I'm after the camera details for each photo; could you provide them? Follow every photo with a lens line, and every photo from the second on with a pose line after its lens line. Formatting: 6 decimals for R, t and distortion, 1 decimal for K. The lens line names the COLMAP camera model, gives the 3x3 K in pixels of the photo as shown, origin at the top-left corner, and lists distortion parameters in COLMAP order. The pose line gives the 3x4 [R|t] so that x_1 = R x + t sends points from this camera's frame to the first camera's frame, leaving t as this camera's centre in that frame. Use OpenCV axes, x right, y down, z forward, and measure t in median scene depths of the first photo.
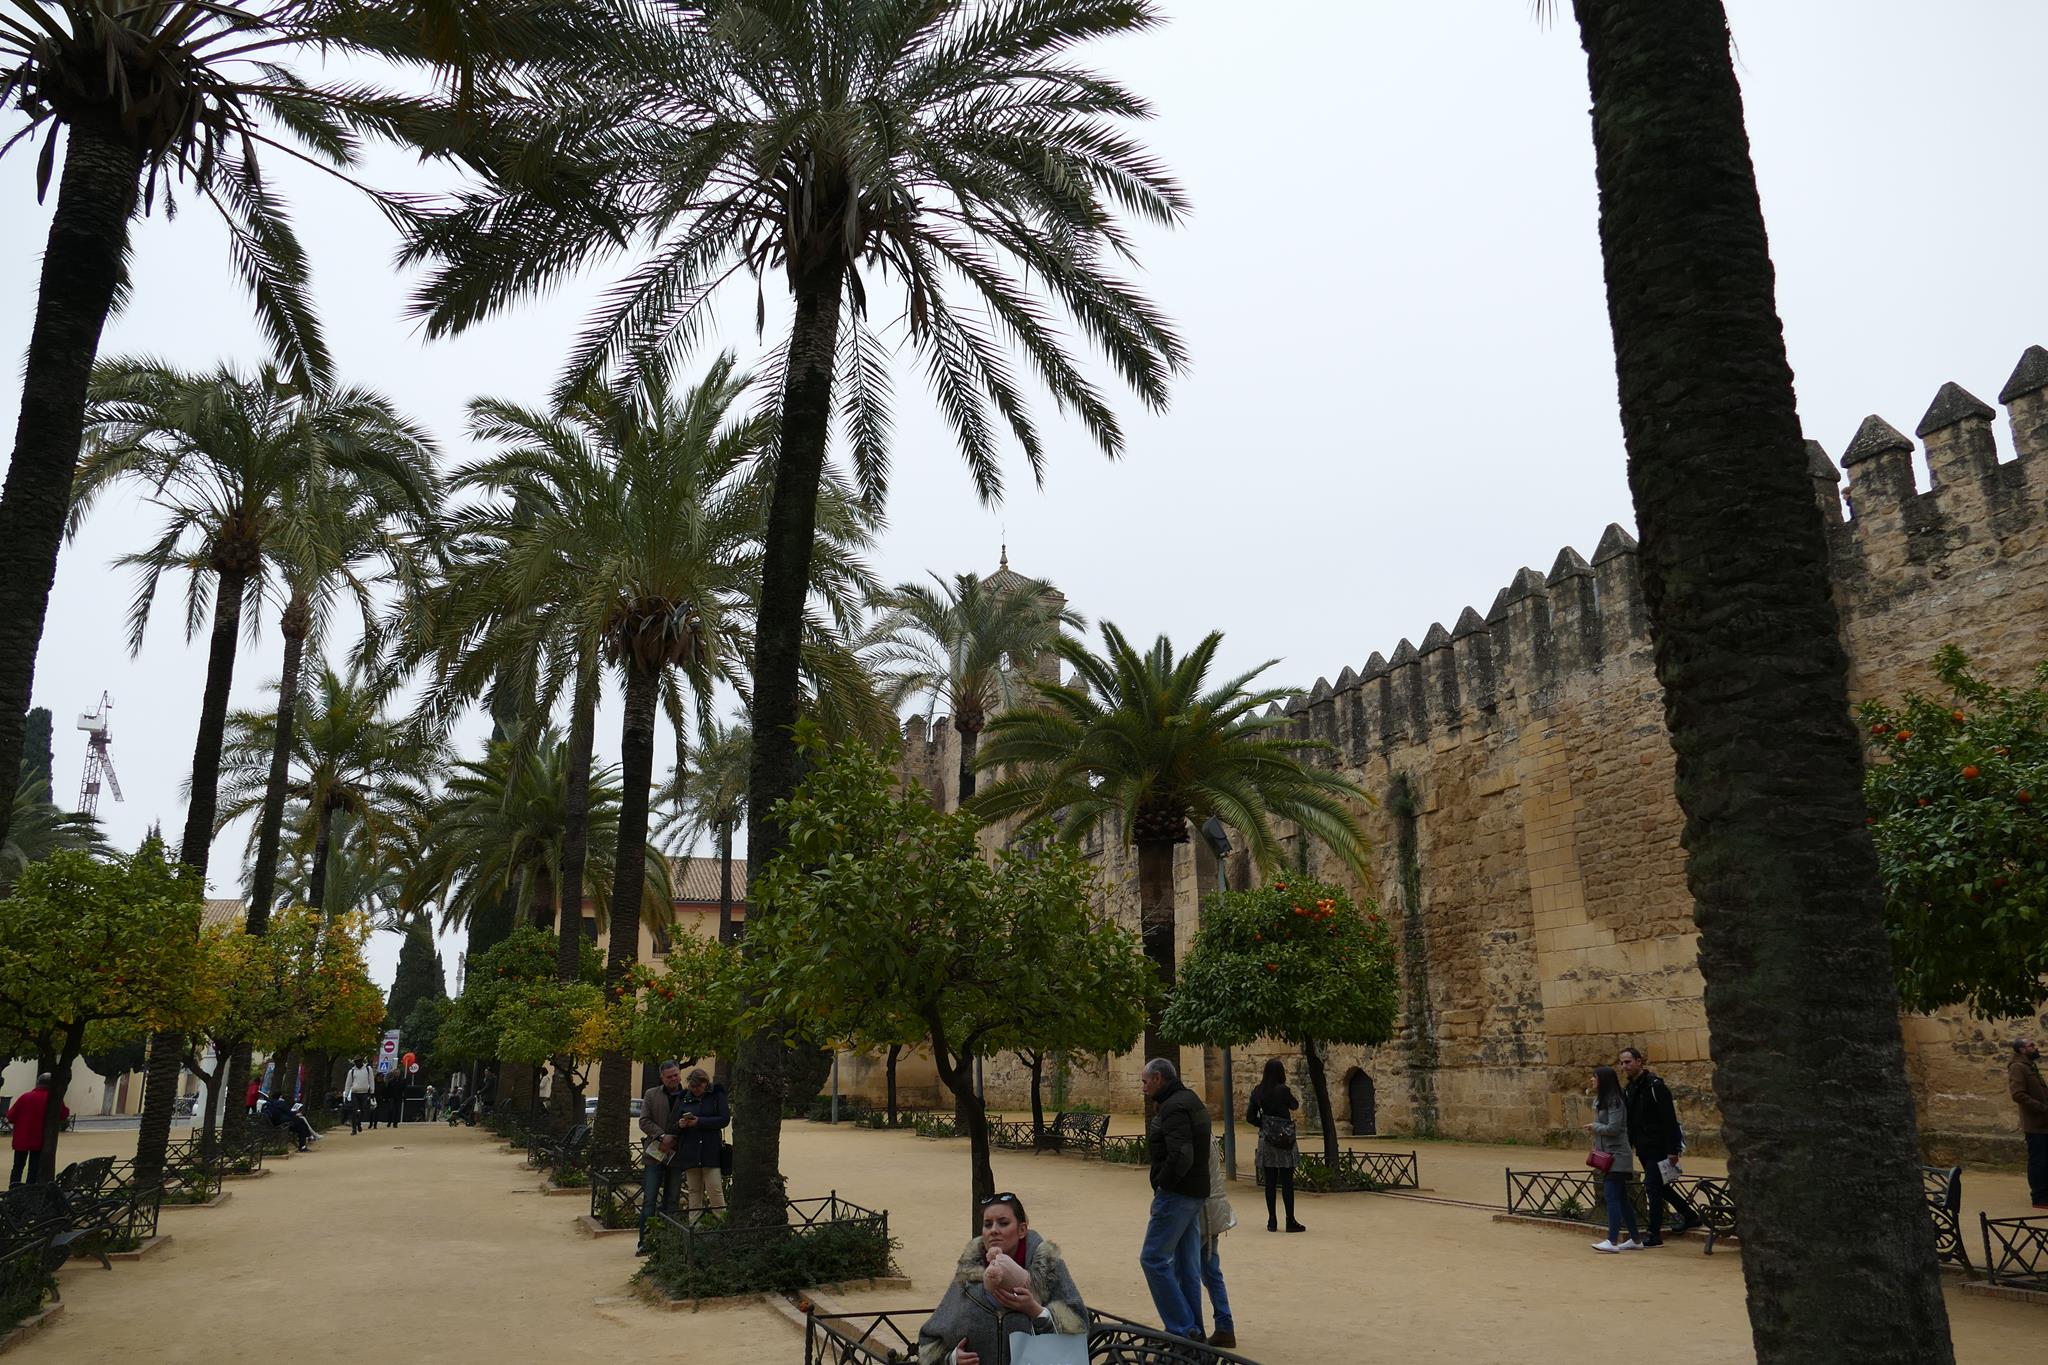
lens RADIAL K [[1453.8, 0, 1024.0], [0, 1453.8, 682.5], [0, 0, 1]] dist [-0.009282, -0.001737]
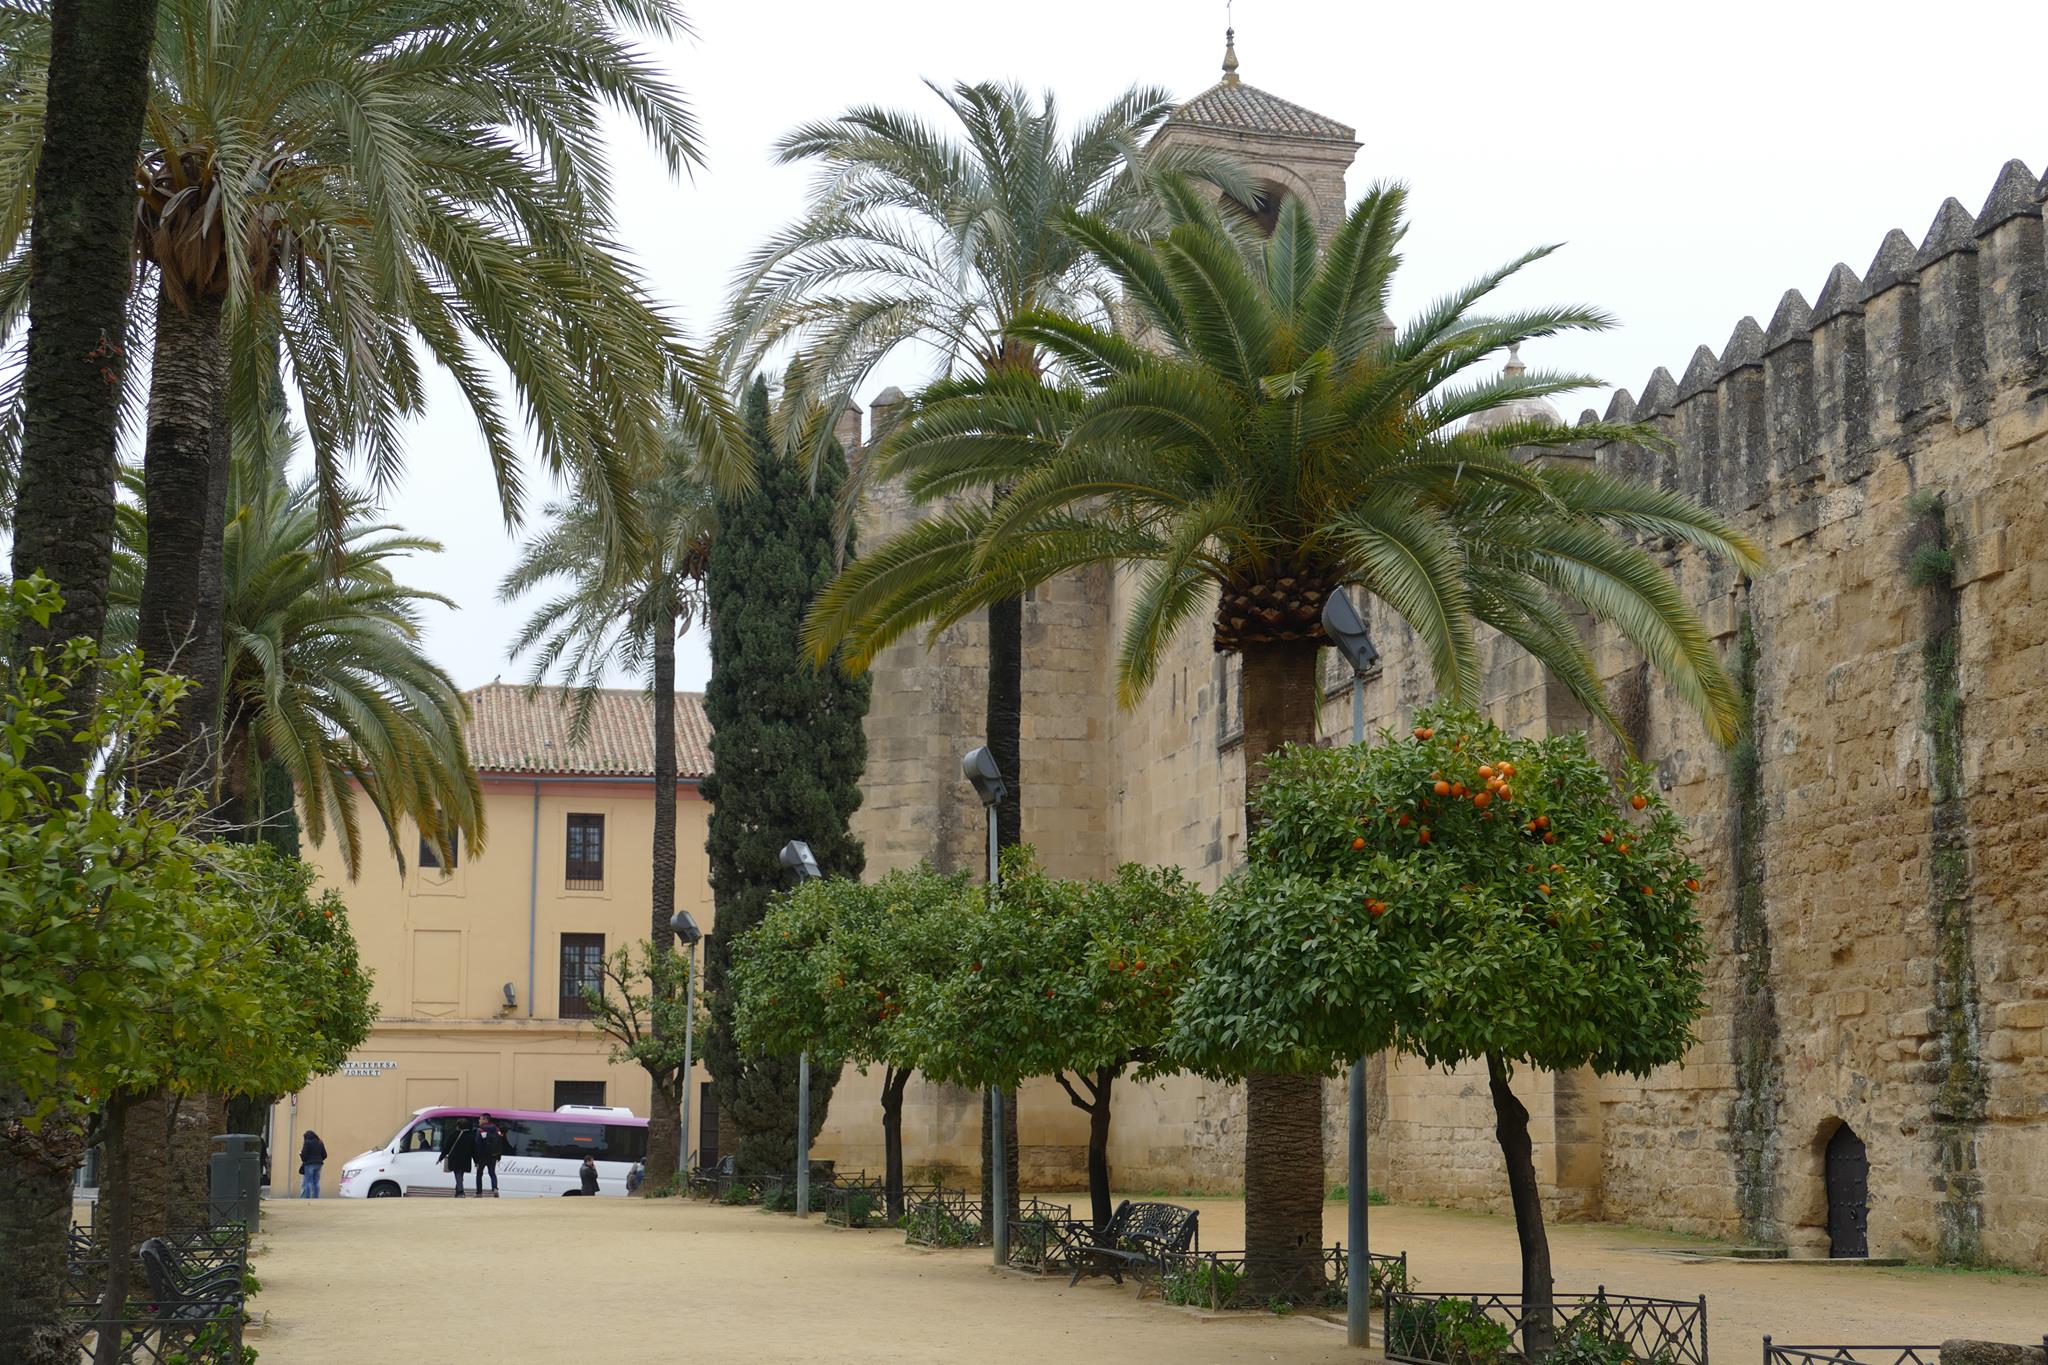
lens RADIAL K [[2978.9, 0, 1024.0], [0, 2978.9, 682.5], [0, 0, 1]] dist [-0.038298, 0.048615]
pose [[0.990477, -0.007406, -0.137483, 0.105077], [0.023452, 0.993035, 0.115464, 0.006422], [0.135670, -0.117589, 0.983751, 0.030061]]
